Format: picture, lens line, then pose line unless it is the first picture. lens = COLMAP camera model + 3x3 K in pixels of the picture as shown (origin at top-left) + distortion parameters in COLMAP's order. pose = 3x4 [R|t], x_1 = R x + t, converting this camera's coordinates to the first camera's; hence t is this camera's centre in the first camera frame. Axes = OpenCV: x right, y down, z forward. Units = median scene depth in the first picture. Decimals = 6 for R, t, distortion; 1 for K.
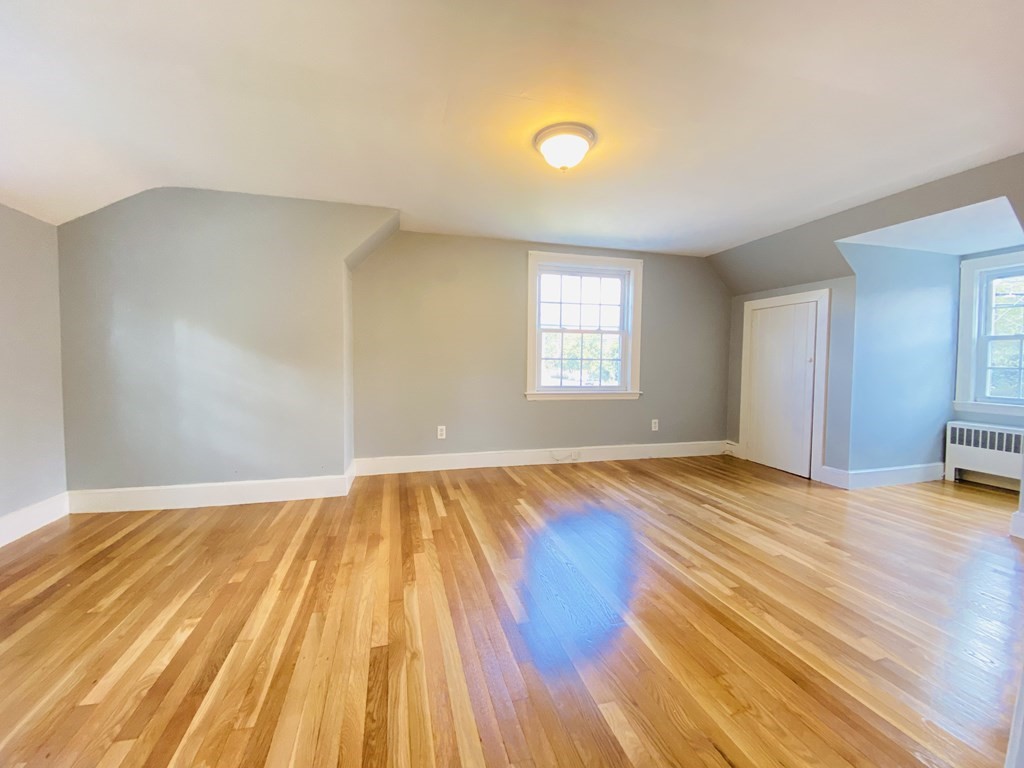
lens RADIAL K [[414.6, 0, 506.5], [0, 414.6, 381.3], [0, 0, 1]] dist [0.034206, -0.027664]
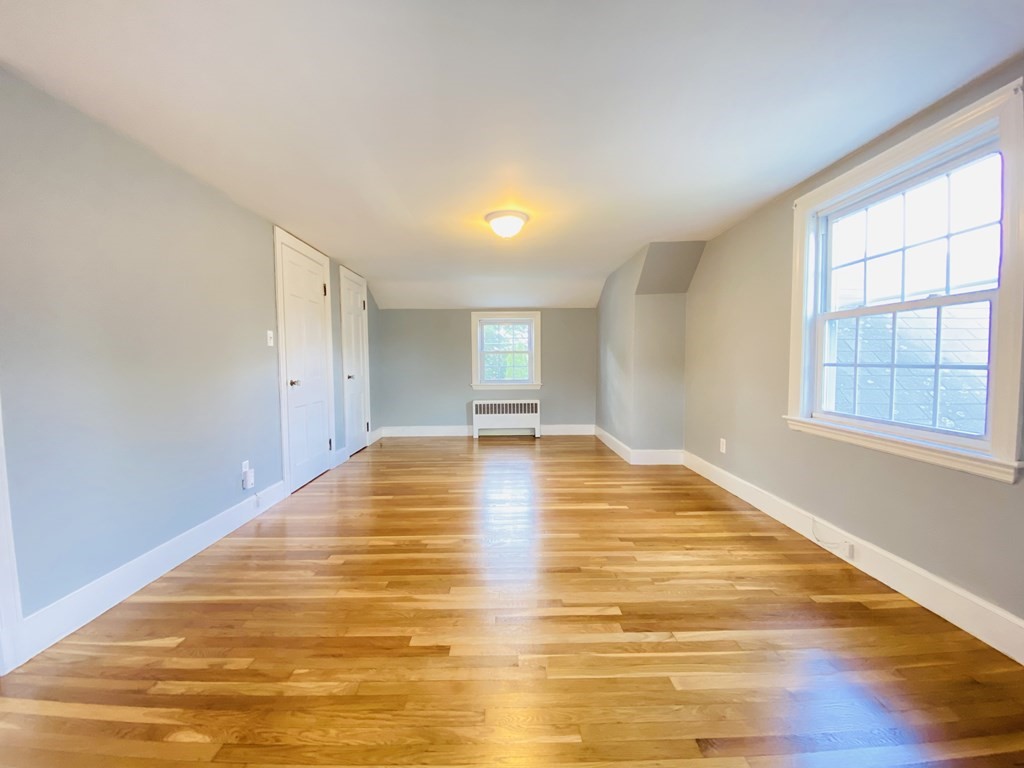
lens RADIAL K [[414.6, 0, 506.5], [0, 414.6, 381.3], [0, 0, 1]] dist [0.034206, -0.027664]
pose [[-0.253335, 0.043428, -0.966403, 0.995189], [-0.029132, 0.998196, 0.052493, -0.061829], [0.966940, 0.041451, -0.251613, 0.893794]]
